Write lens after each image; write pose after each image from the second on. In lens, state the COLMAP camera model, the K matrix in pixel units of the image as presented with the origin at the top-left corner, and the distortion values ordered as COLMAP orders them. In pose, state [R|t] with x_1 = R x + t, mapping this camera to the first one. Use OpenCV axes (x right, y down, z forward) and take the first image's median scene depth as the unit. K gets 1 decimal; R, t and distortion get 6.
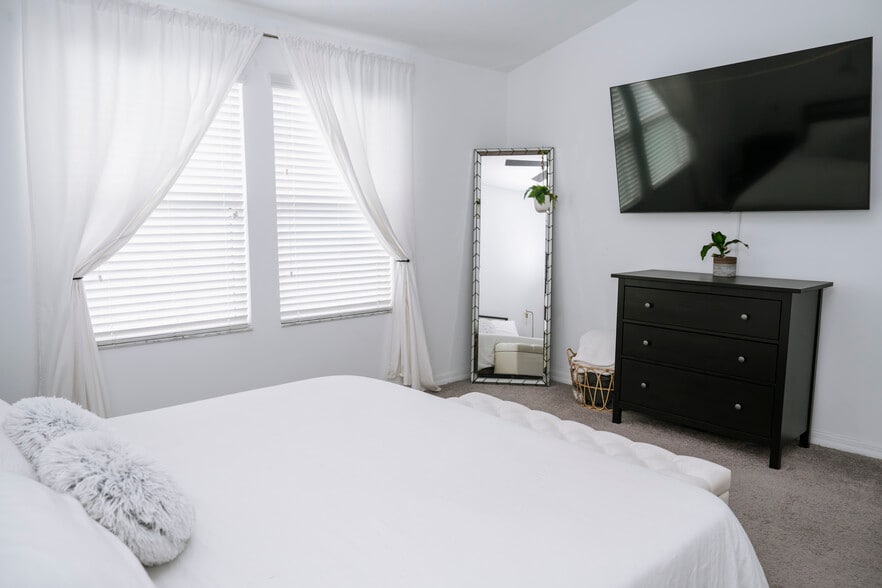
lens RADIAL K [[606.6, 0, 438.4], [0, 606.6, 293.5], [0, 0, 1]] dist [-0.024536, 0.003436]
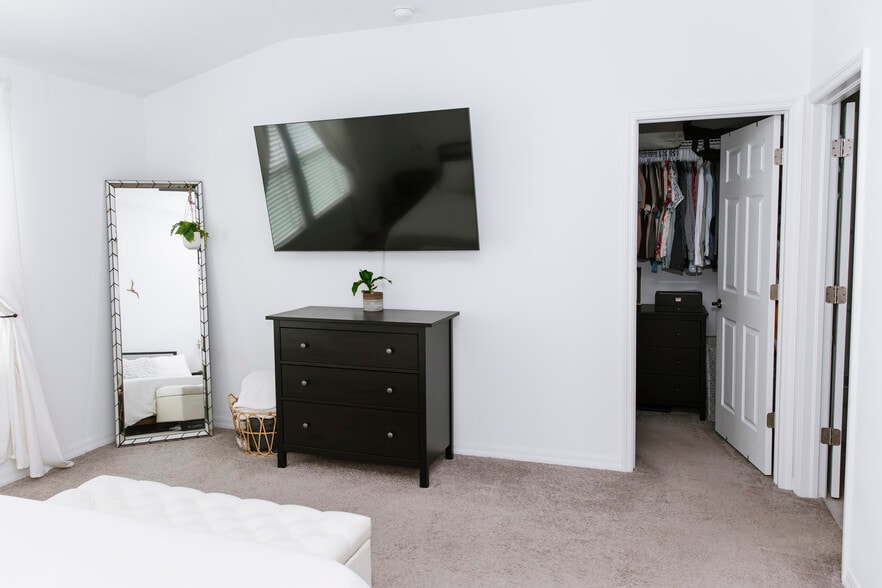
lens RADIAL K [[606.6, 0, 457.2], [0, 606.6, 278.2], [0, 0, 1]] dist [-0.024536, 0.003436]
pose [[0.854851, -0.042003, 0.517171, 0.043553], [0.070859, 0.996830, -0.036166, -0.032788], [-0.514013, 0.067563, 0.855118, 0.002458]]
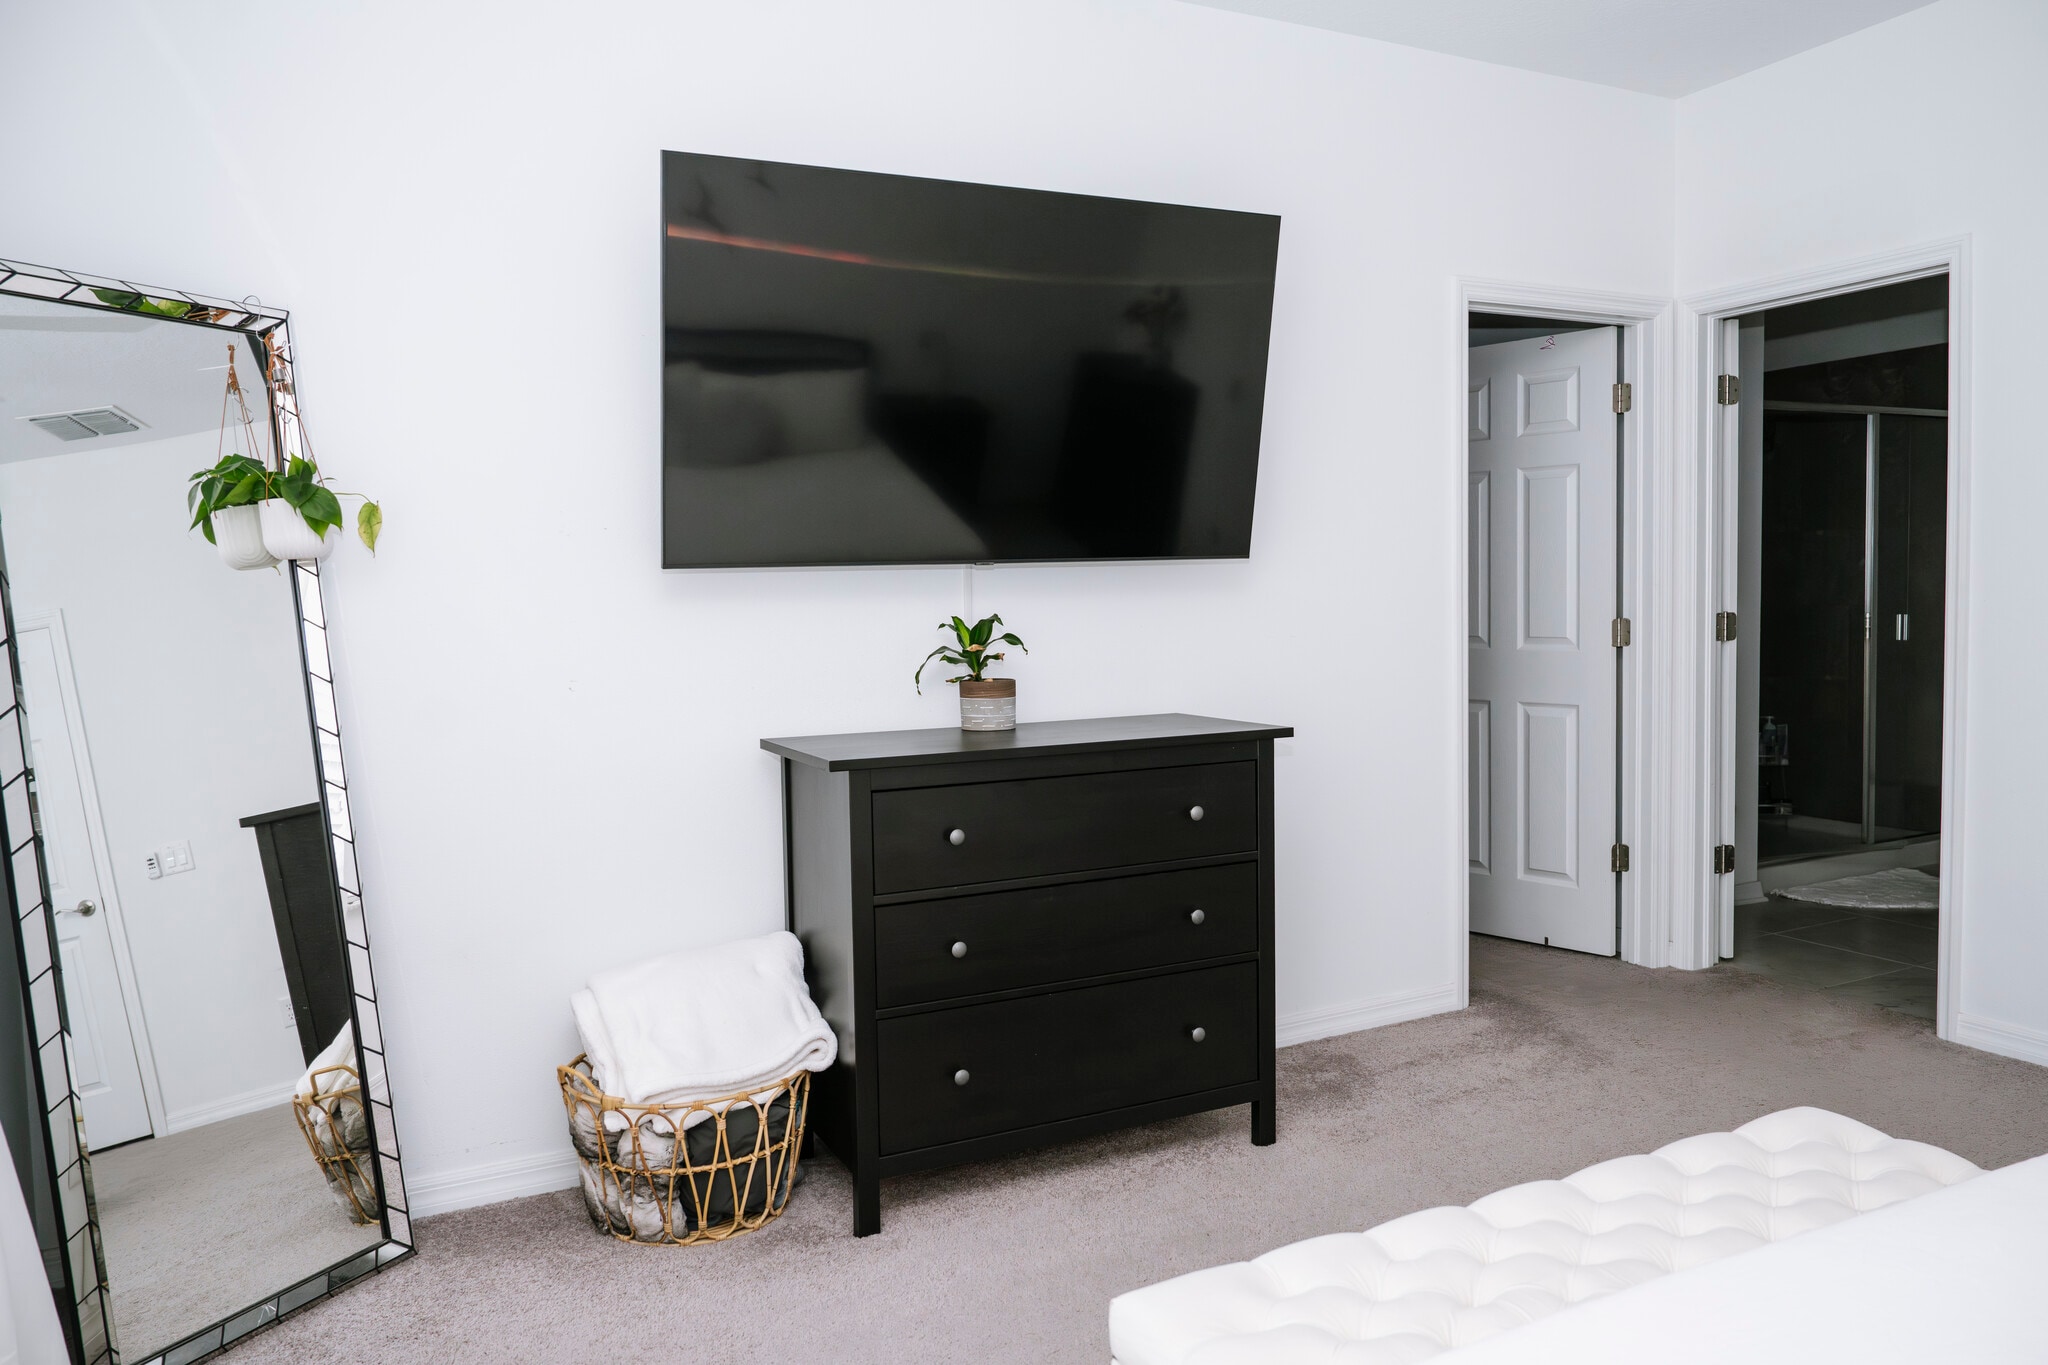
lens RADIAL K [[1408.5, 0, 1029.9], [0, 1408.5, 681.4], [0, 0, 1]] dist [-0.024536, 0.003436]
pose [[0.244644, -0.057745, 0.967892, -0.346951], [0.146438, 0.988975, 0.021989, -0.067393], [-0.958491, 0.136357, 0.250403, 0.666140]]
